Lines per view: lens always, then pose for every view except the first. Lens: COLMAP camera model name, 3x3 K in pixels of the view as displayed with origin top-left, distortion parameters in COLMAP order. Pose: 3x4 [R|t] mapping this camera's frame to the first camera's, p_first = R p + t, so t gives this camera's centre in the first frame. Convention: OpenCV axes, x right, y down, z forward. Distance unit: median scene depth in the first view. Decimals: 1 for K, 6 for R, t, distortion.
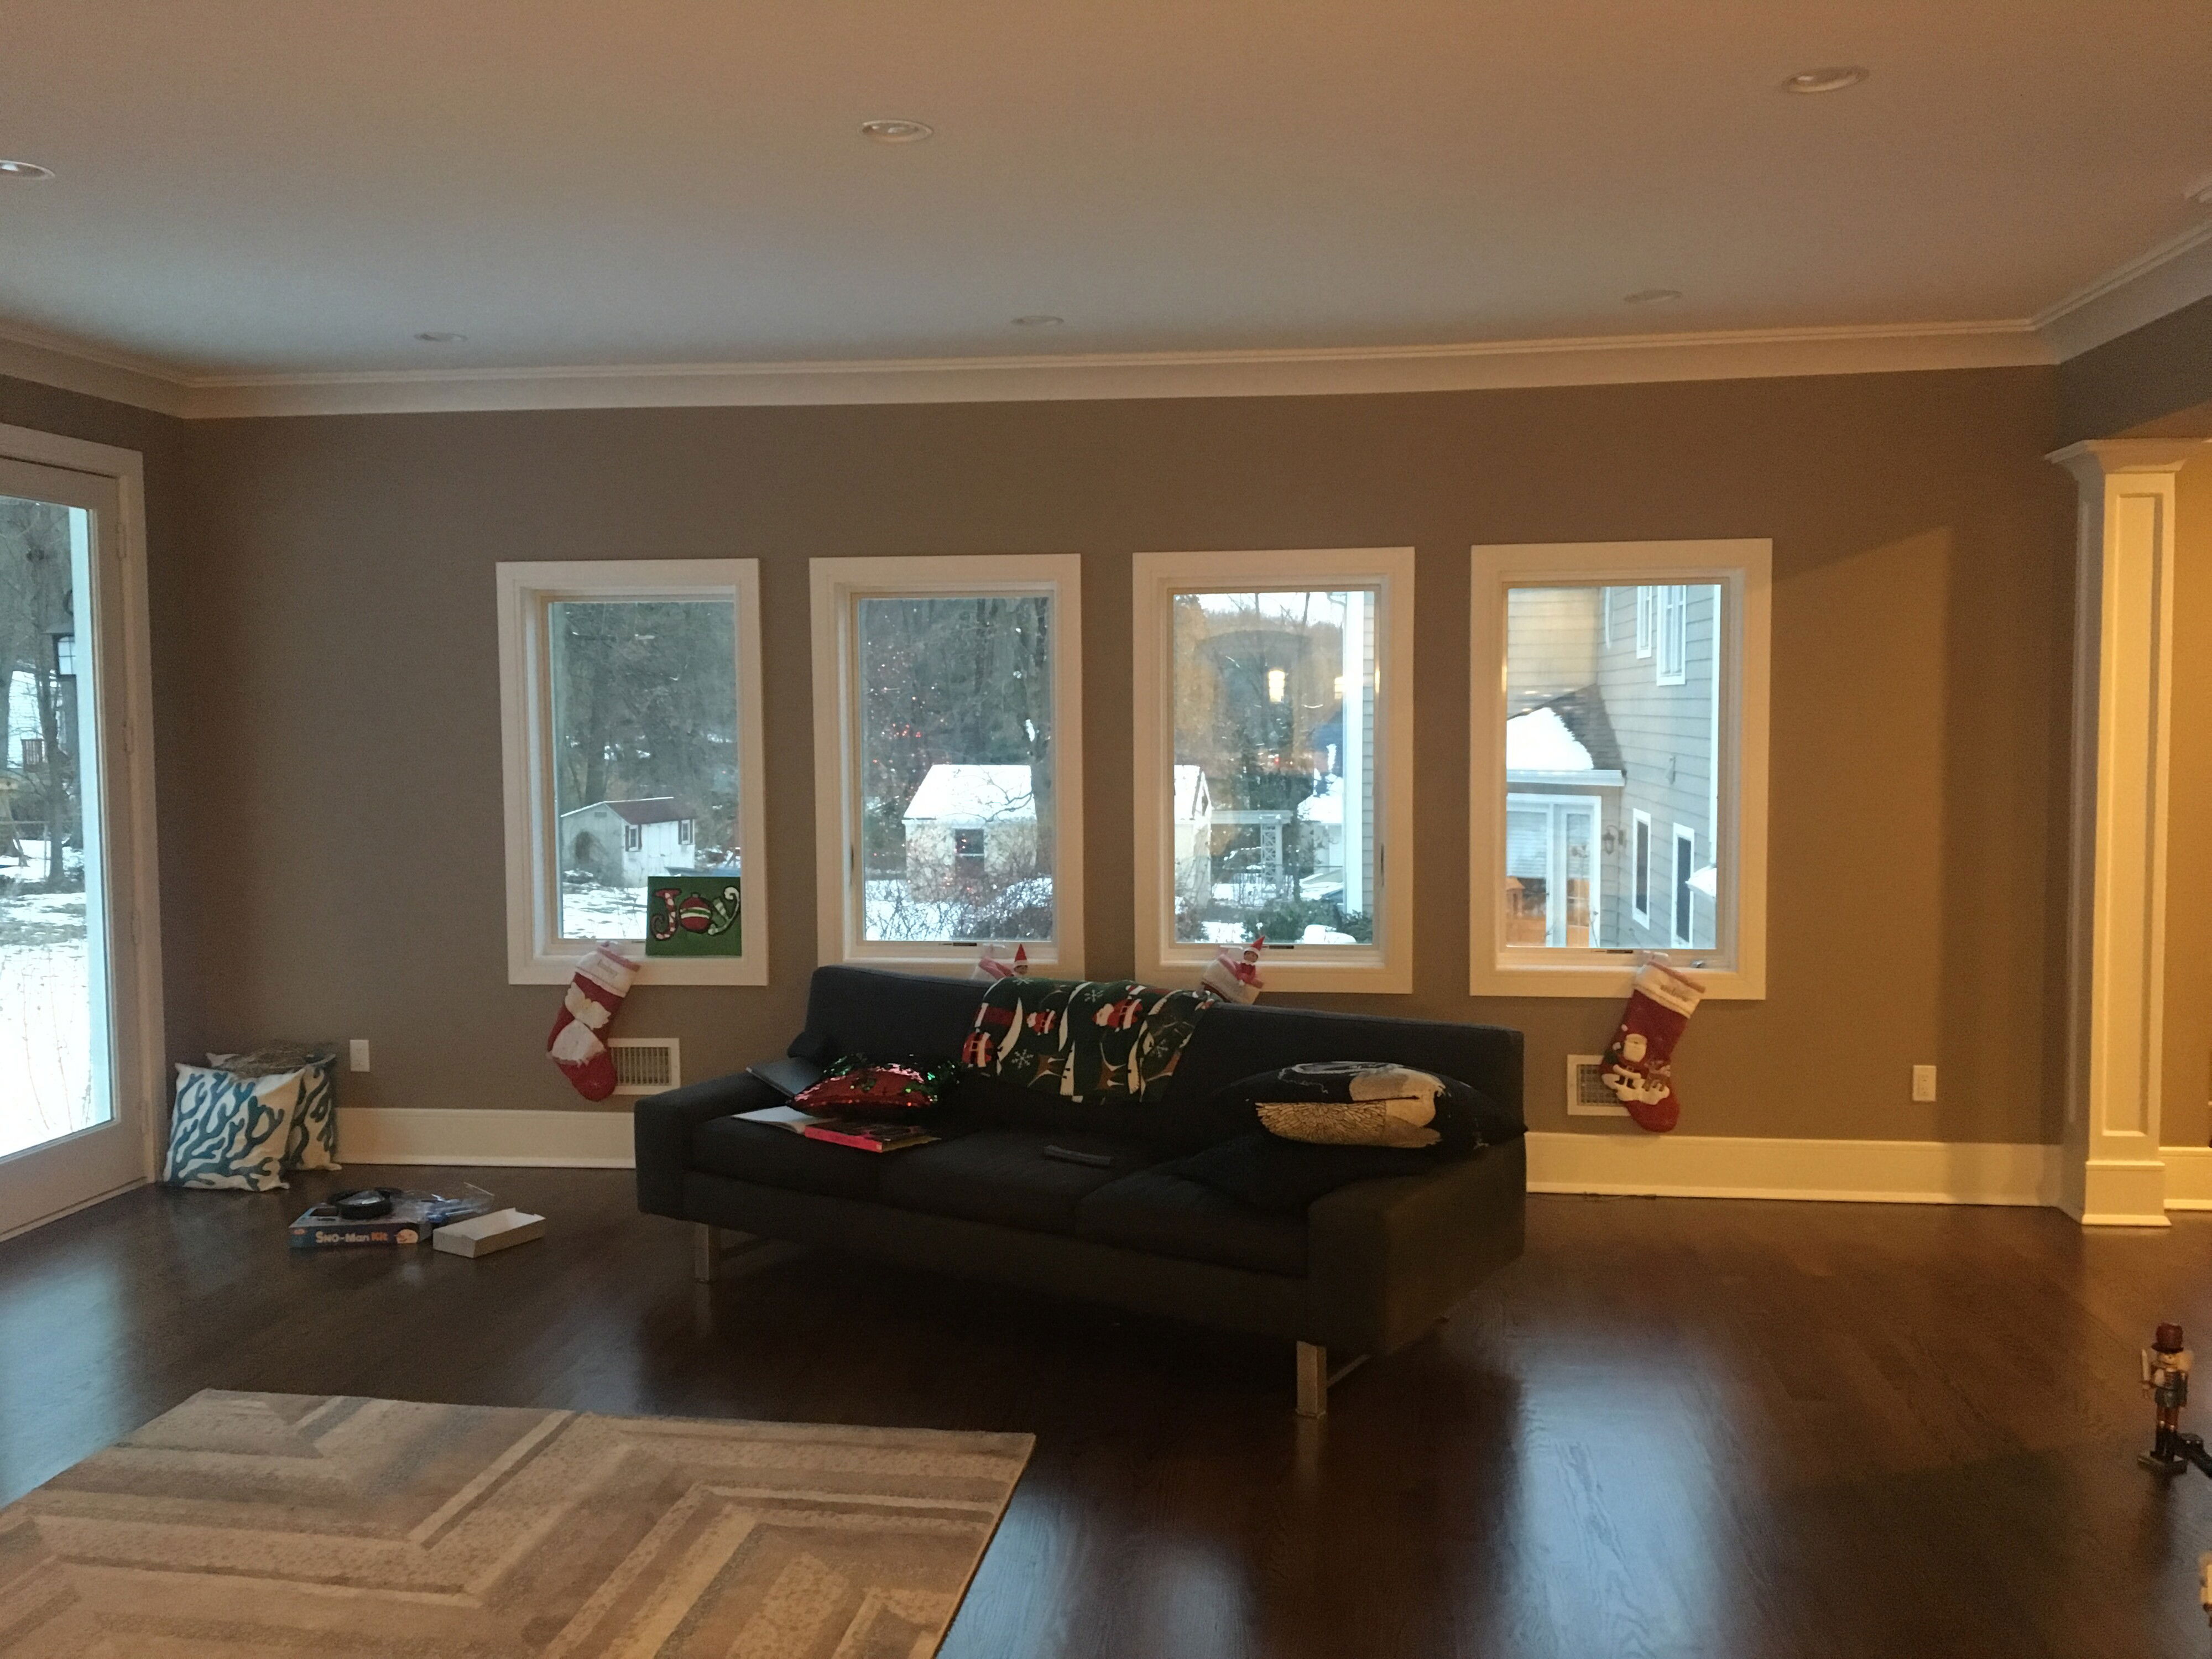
lens RADIAL K [[1843.8, 0, 1109.4], [0, 1843.8, 820.3], [0, 0, 1]] dist [0.102857, -0.171824]
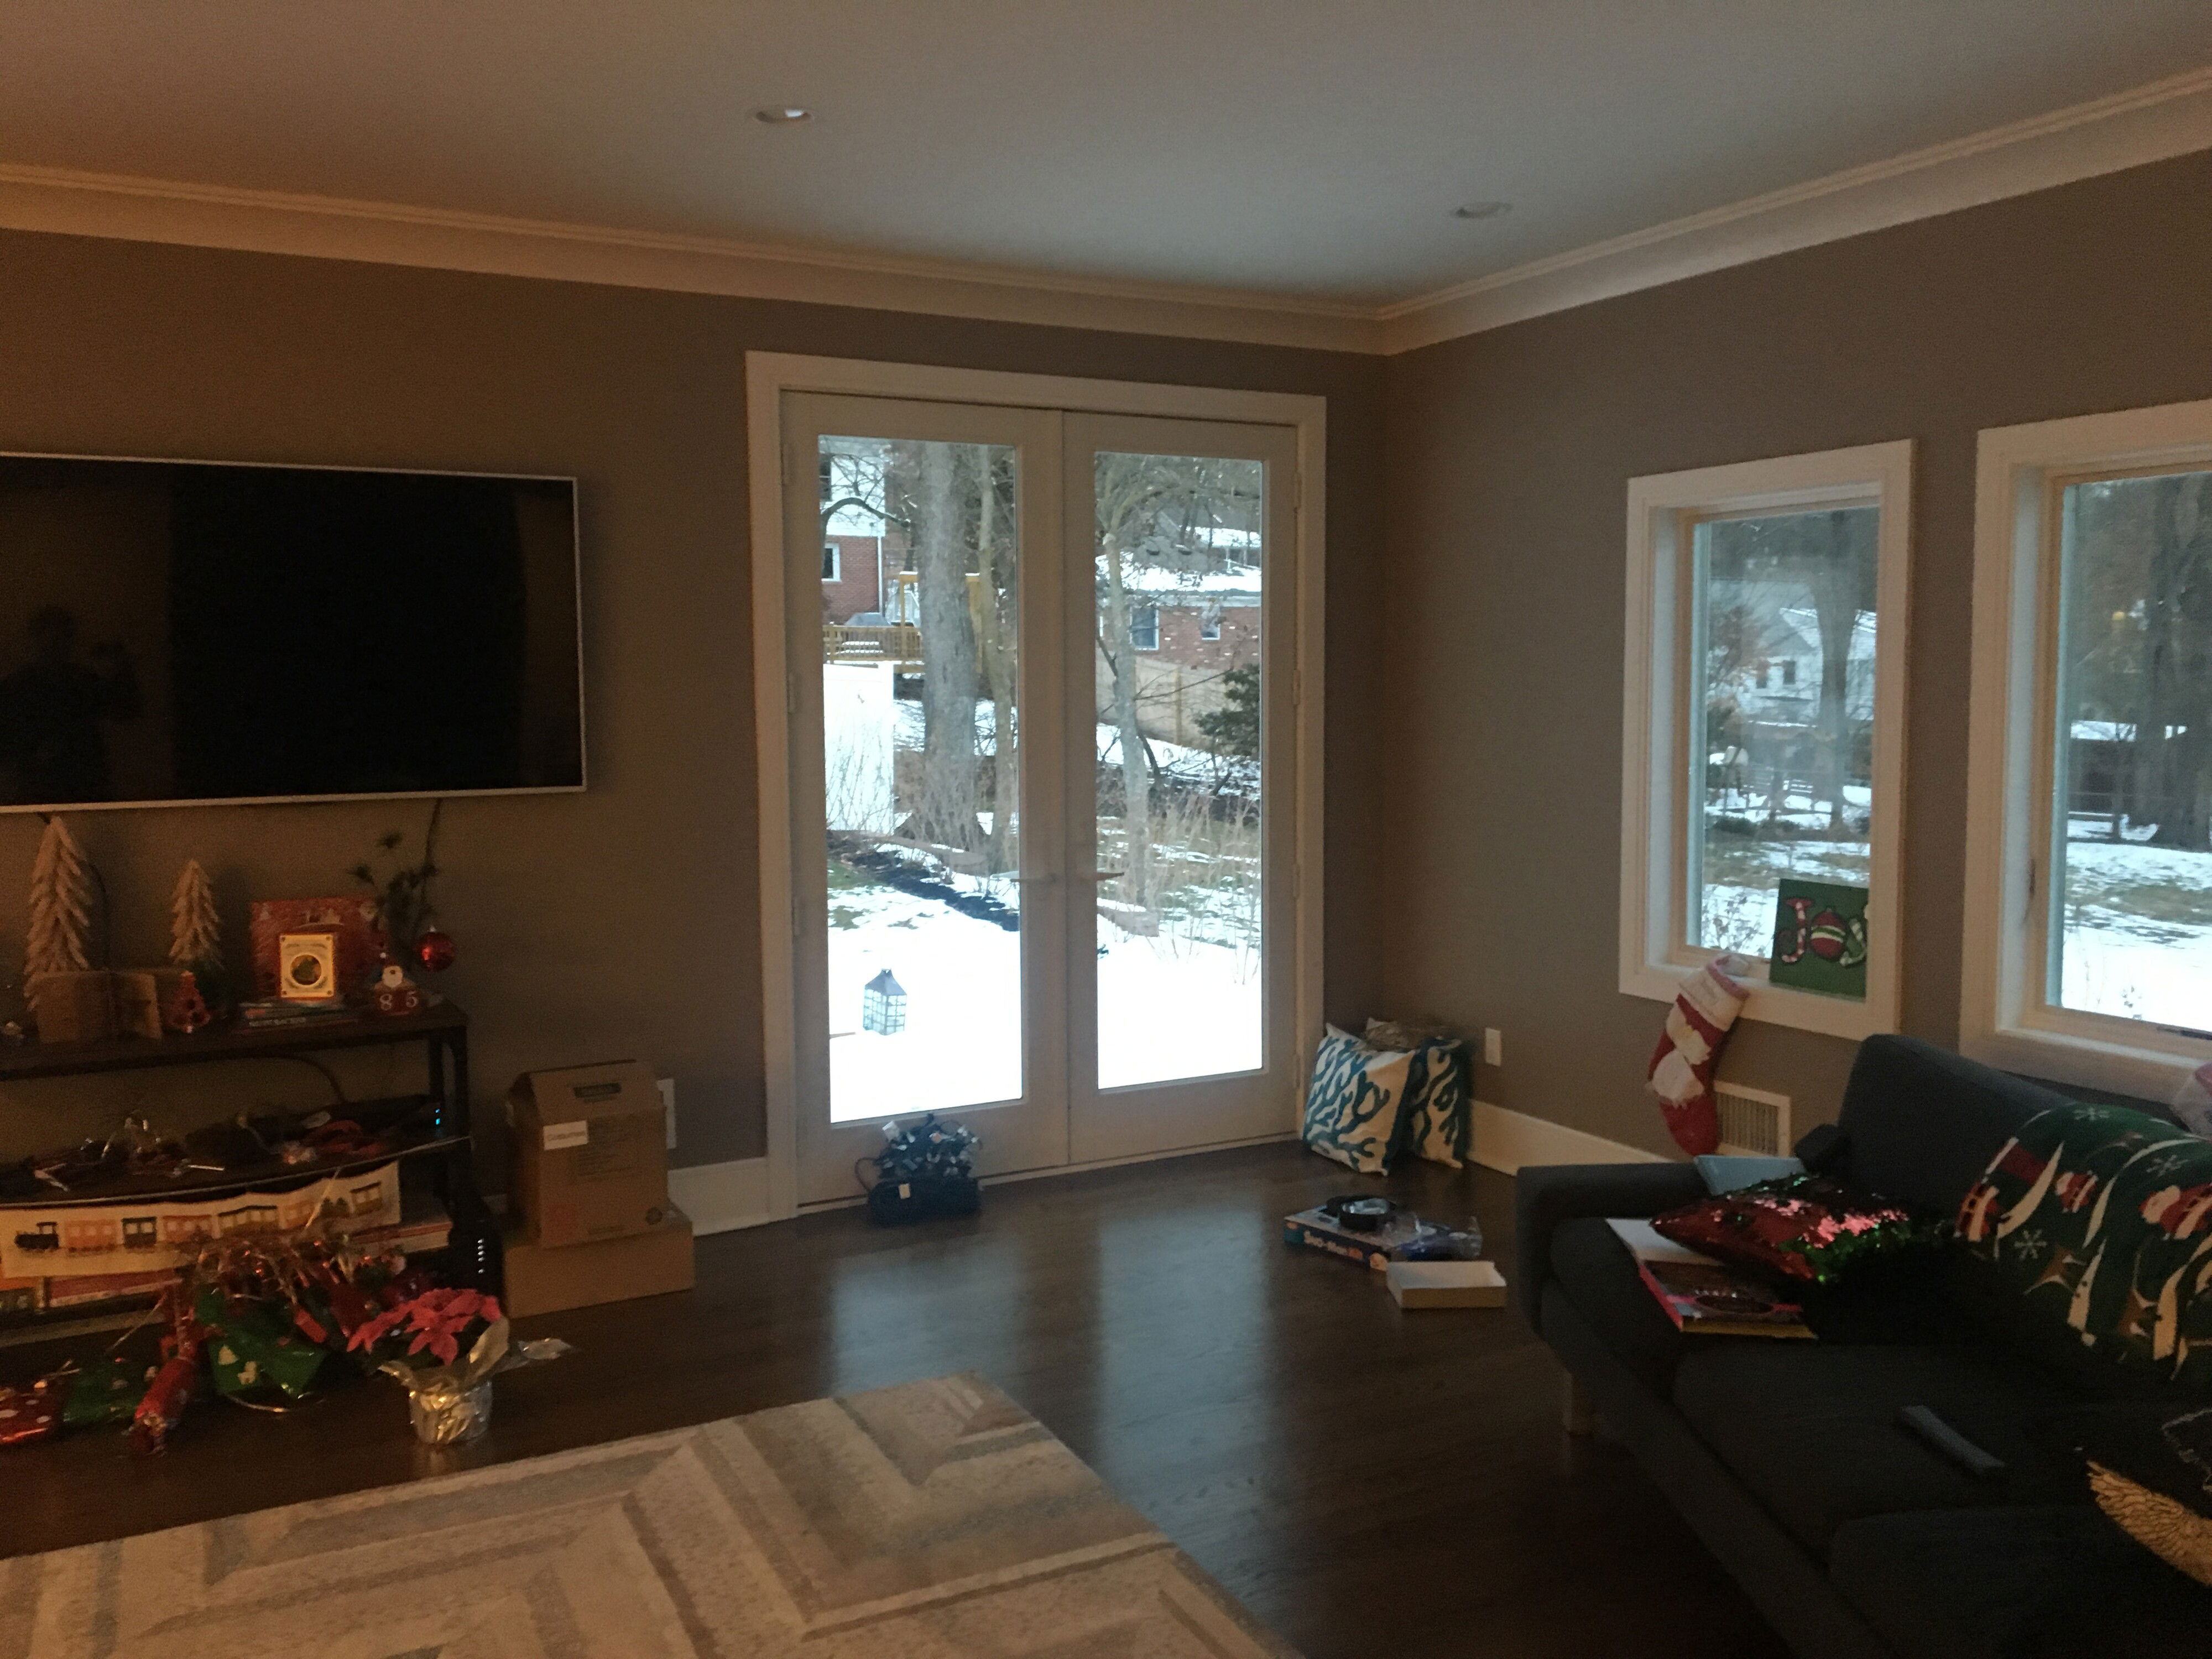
lens RADIAL K [[1843.8, 0, 1109.4], [0, 1843.8, 820.3], [0, 0, 1]] dist [0.102857, -0.171824]
pose [[0.585624, 0.067521, -0.807766, 0.221563], [-0.049722, 0.997640, 0.047345, -0.017051], [0.809056, 0.012438, 0.587599, 0.357487]]
